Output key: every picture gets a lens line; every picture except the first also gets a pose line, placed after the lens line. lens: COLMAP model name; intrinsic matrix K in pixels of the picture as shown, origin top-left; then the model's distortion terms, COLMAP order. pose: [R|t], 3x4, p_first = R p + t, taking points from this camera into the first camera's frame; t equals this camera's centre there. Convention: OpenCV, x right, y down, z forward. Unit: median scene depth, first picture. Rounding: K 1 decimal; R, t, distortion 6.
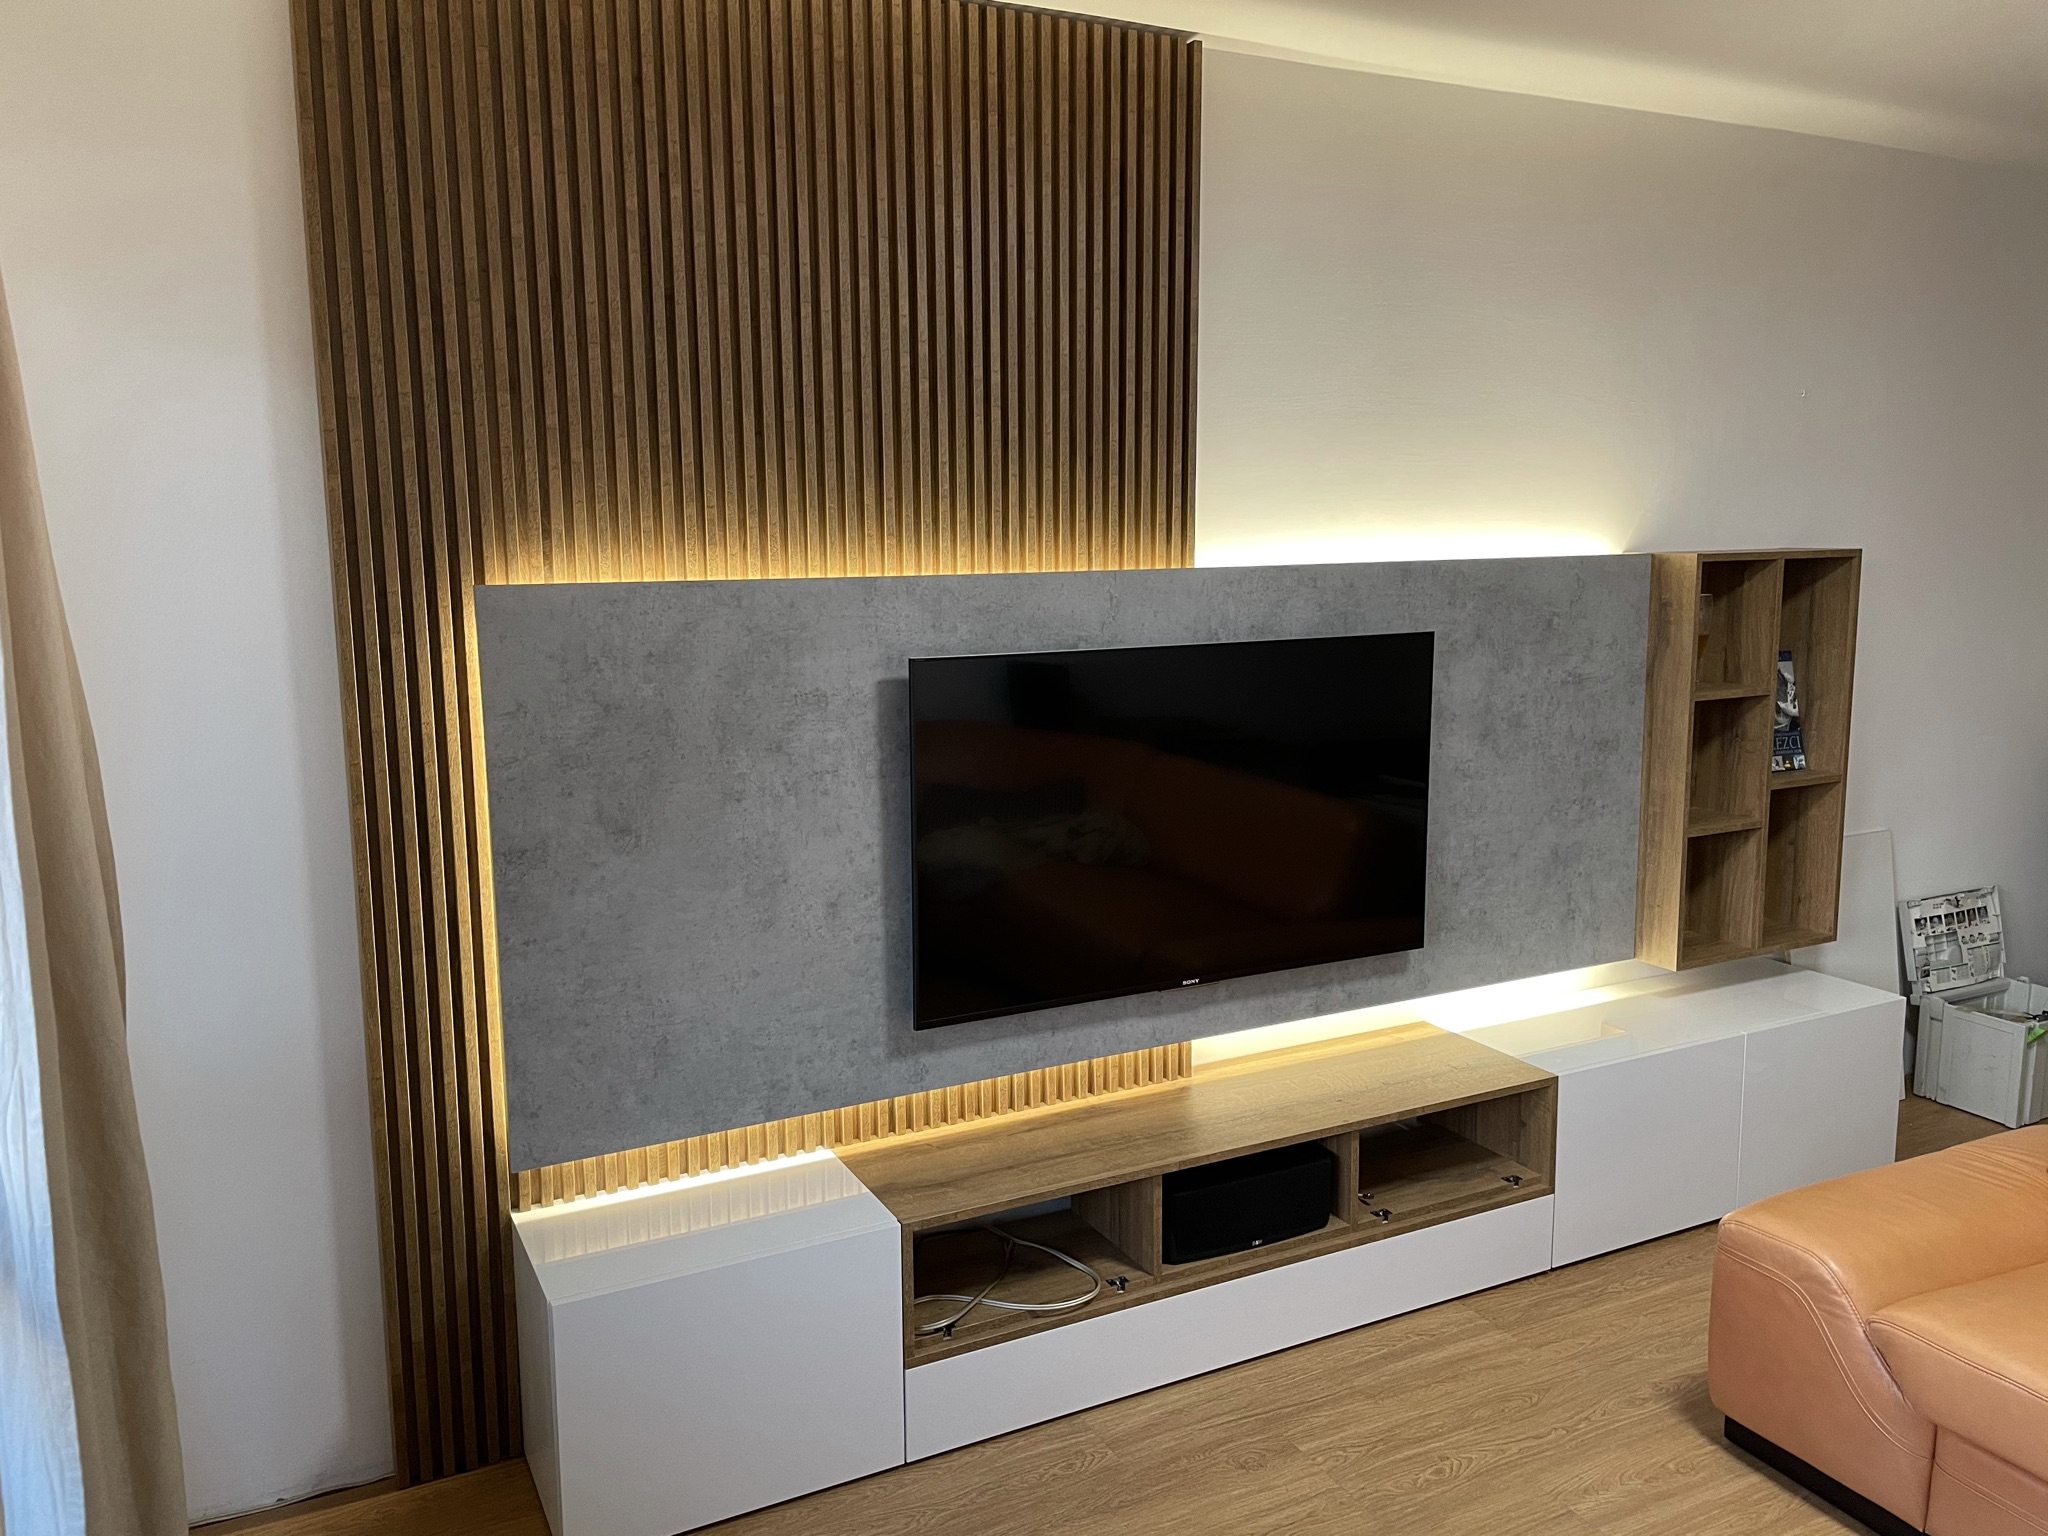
lens RADIAL K [[1564.5, 0, 1029.4], [0, 1564.5, 759.9], [0, 0, 1]] dist [0.072936, -0.105632]
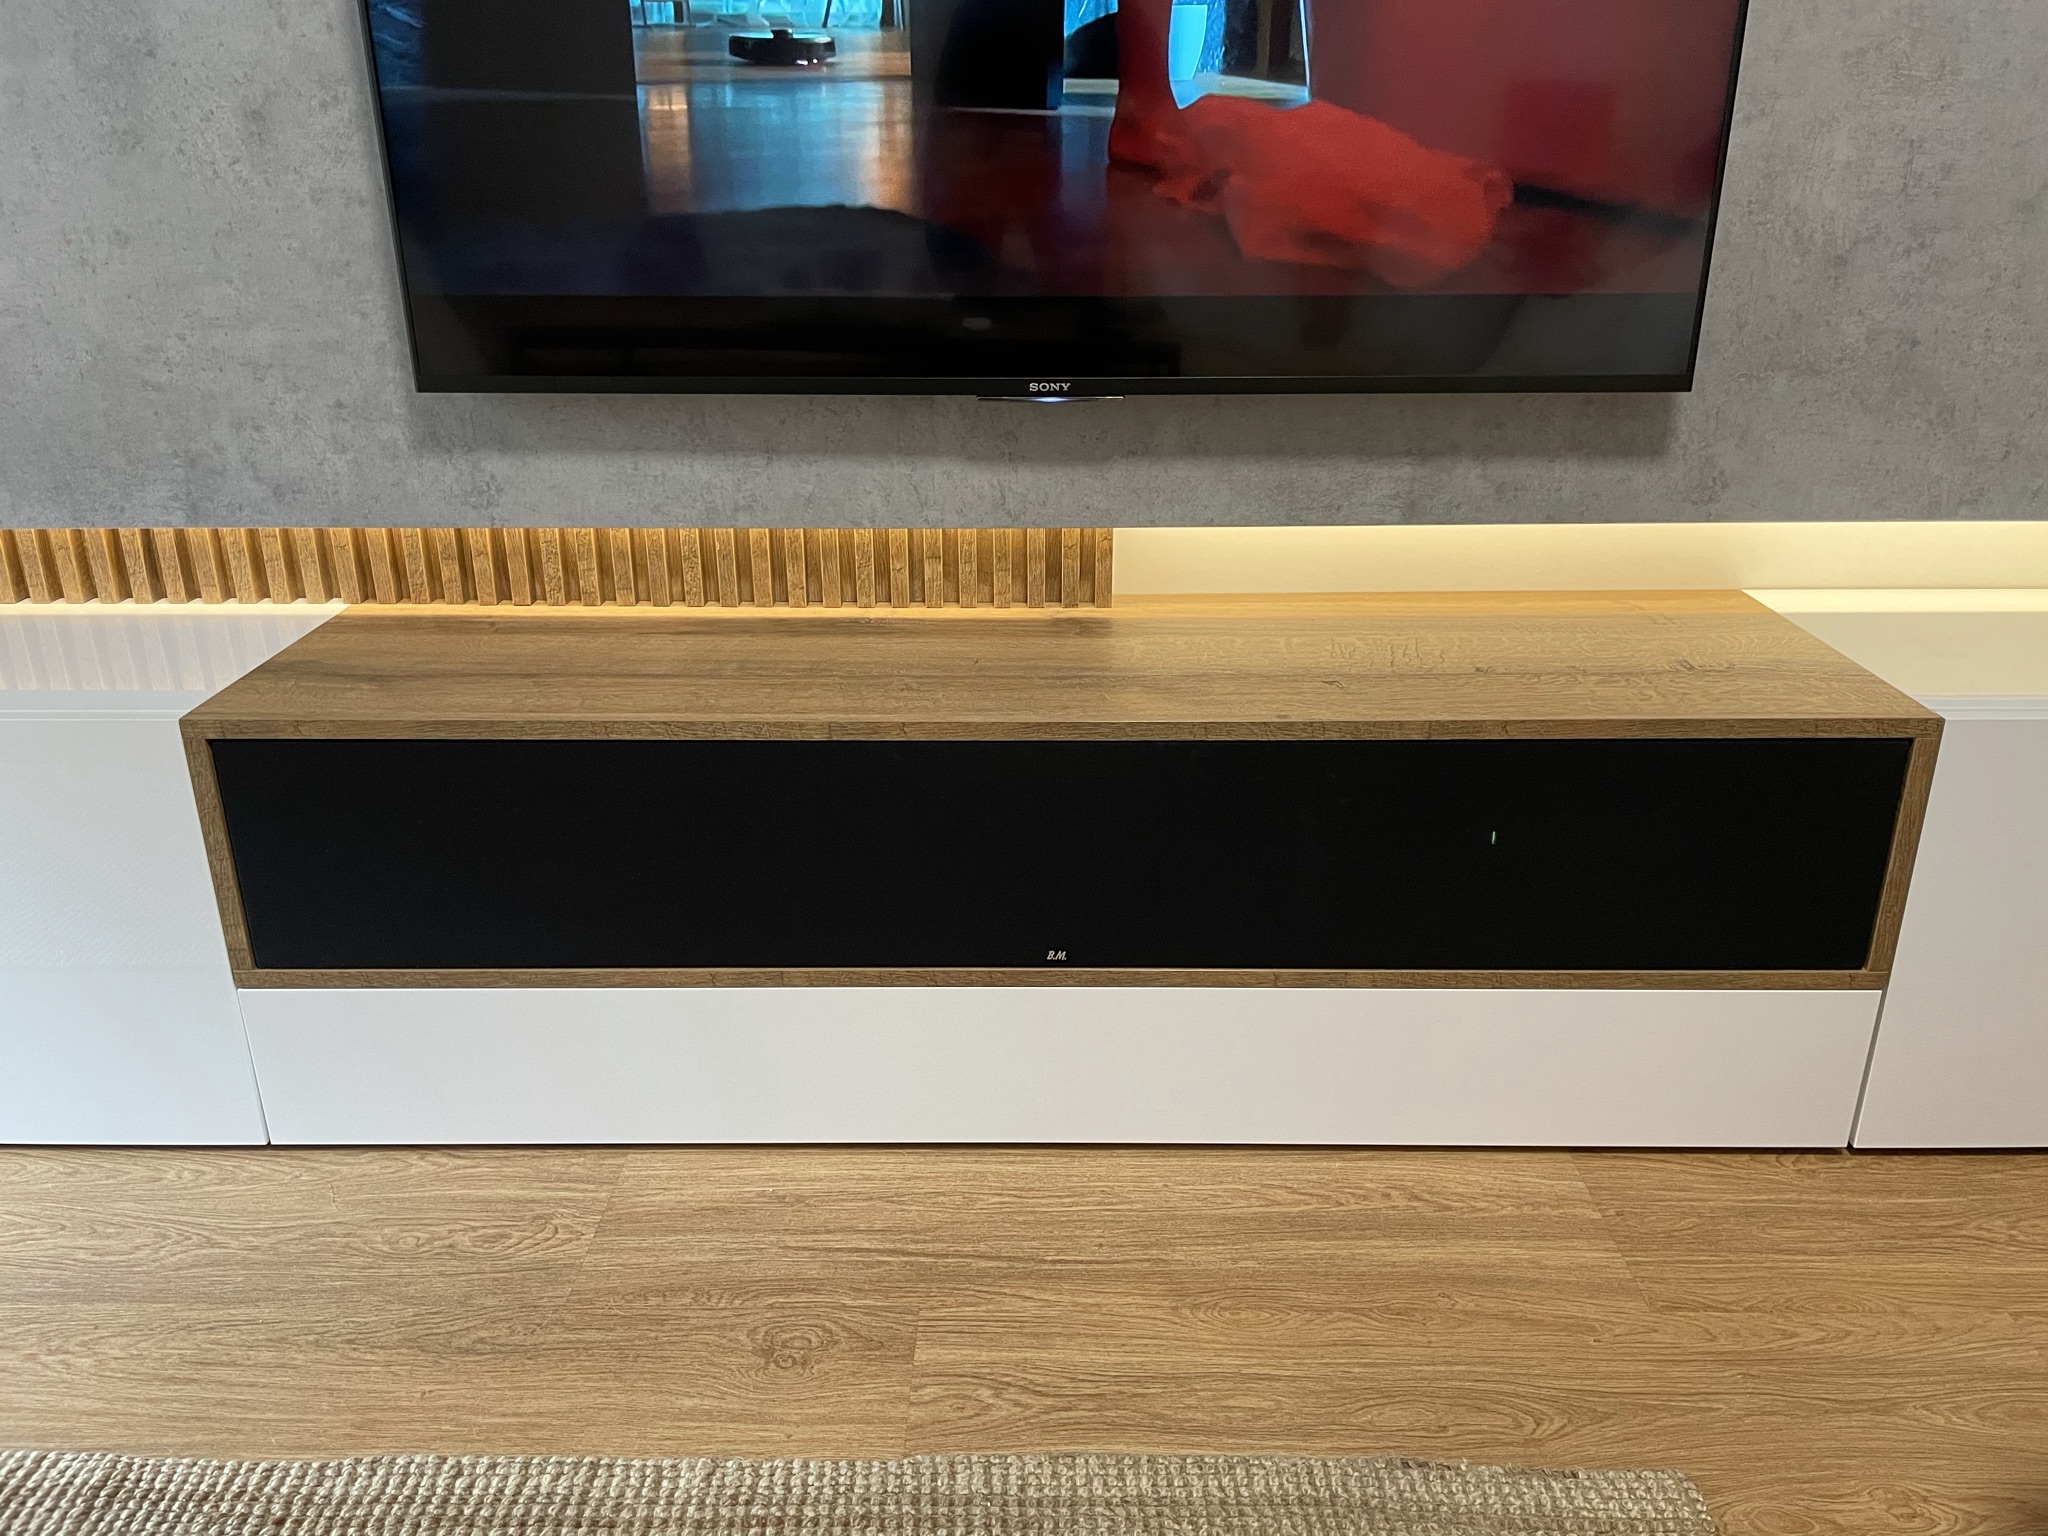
lens RADIAL K [[1564.5, 0, 1032.8], [0, 1564.5, 768.9], [0, 0, 1]] dist [0.072936, -0.105632]
pose [[0.885332, 0.176716, -0.430068, 0.320088], [-0.075597, 0.967360, 0.241868, 0.138777], [0.458773, -0.181622, 0.869794, 0.566588]]
